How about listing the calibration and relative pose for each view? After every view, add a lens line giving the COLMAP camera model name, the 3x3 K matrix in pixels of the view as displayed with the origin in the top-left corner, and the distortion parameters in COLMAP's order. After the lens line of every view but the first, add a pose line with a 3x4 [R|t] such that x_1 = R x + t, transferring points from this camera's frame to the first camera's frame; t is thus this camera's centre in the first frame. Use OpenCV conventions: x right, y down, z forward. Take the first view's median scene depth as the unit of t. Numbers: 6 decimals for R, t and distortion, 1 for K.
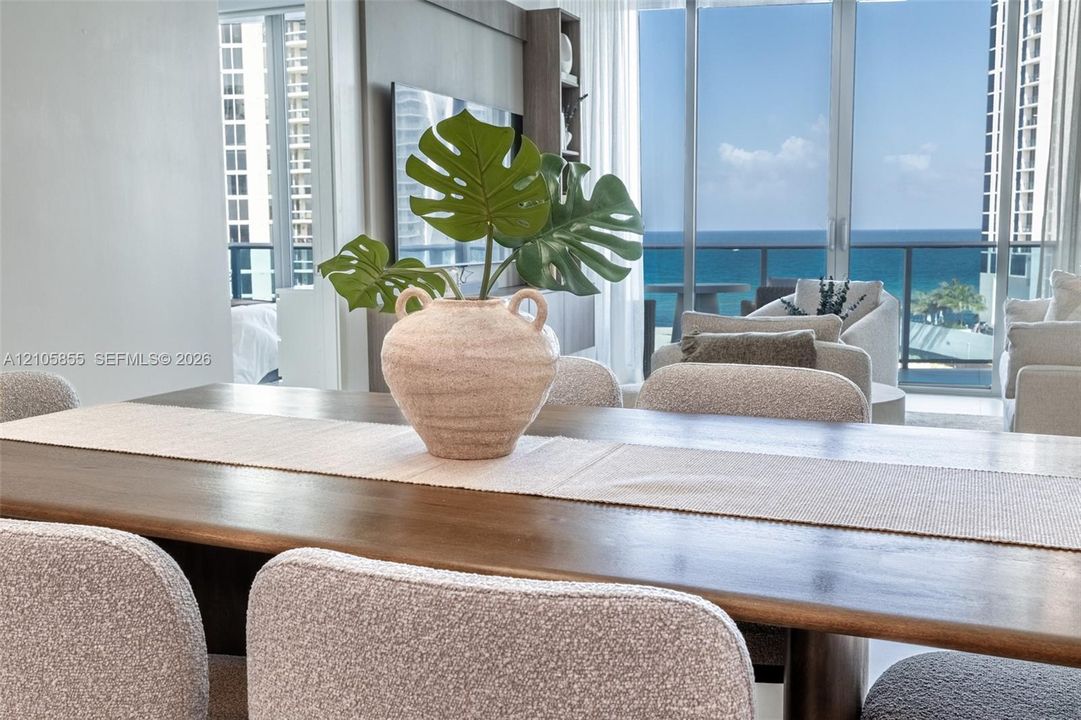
lens RADIAL K [[1042.4, 0, 537.0], [0, 1042.4, 358.2], [0, 0, 1]] dist [-0.004647, 0.000000]
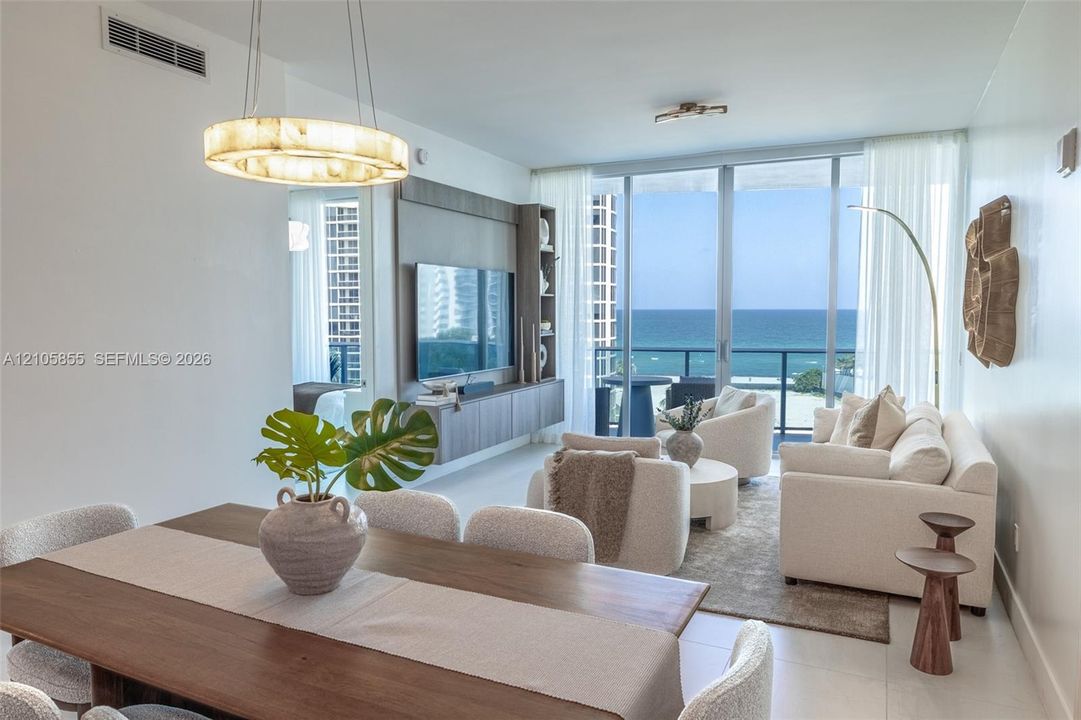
lens RADIAL K [[709.8, 0, 543.9], [0, 709.8, 354.4], [0, 0, 1]] dist [0.003533, -0.000763]
pose [[0.998446, 0.010403, -0.054752, 0.087445], [-0.013417, 0.998398, -0.054975, -0.054225], [0.054092, 0.055625, 0.996985, -0.037590]]
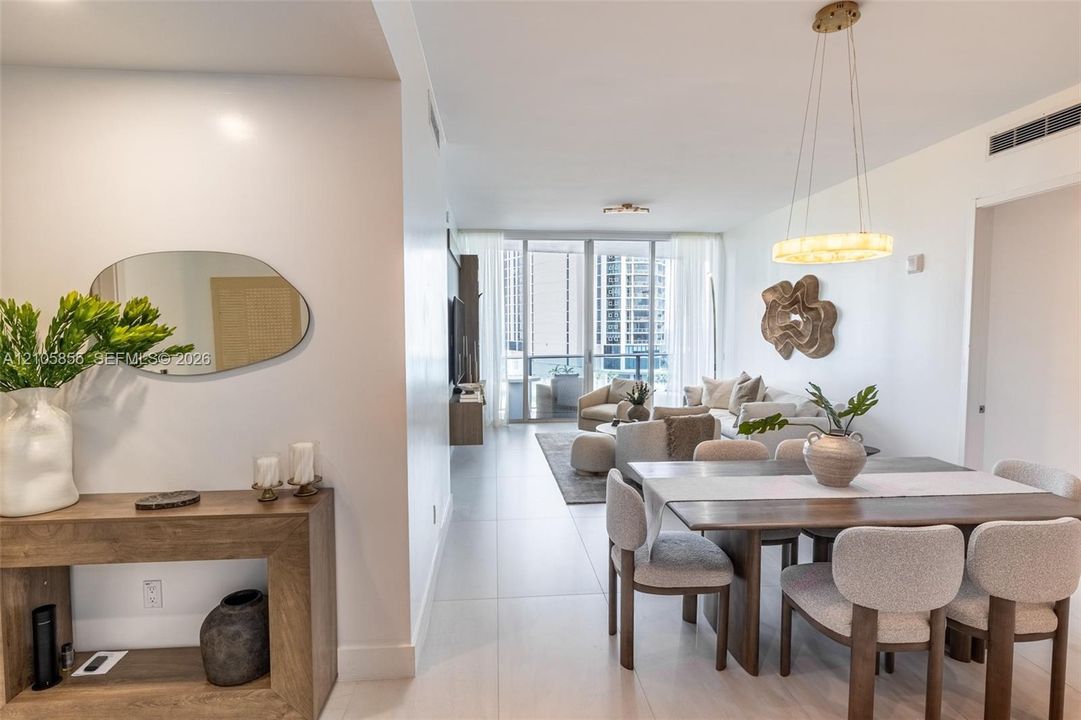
lens RADIAL K [[524.5, 0, 538.6], [0, 524.5, 358.5], [0, 0, 1]] dist [-0.005461, 0.000205]
pose [[0.887800, -0.020248, 0.459784, -0.366158], [0.050564, 0.997275, -0.053718, -0.057150], [-0.457444, 0.070939, 0.886405, -0.004621]]
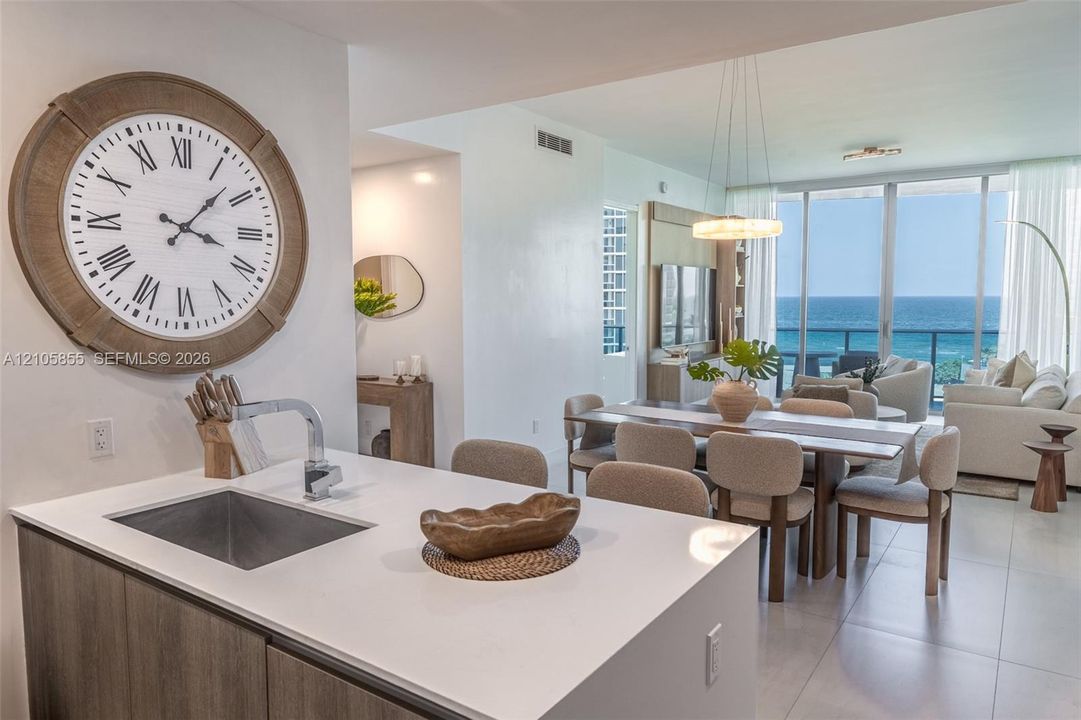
lens RADIAL K [[709.8, 0, 543.2], [0, 709.8, 356.4], [0, 0, 1]] dist [0.003533, -0.000763]
pose [[0.977559, 0.022208, -0.209486, -0.049293], [-0.029588, 0.999045, -0.032159, -0.009511], [0.208572, 0.037635, 0.977283, -0.401871]]
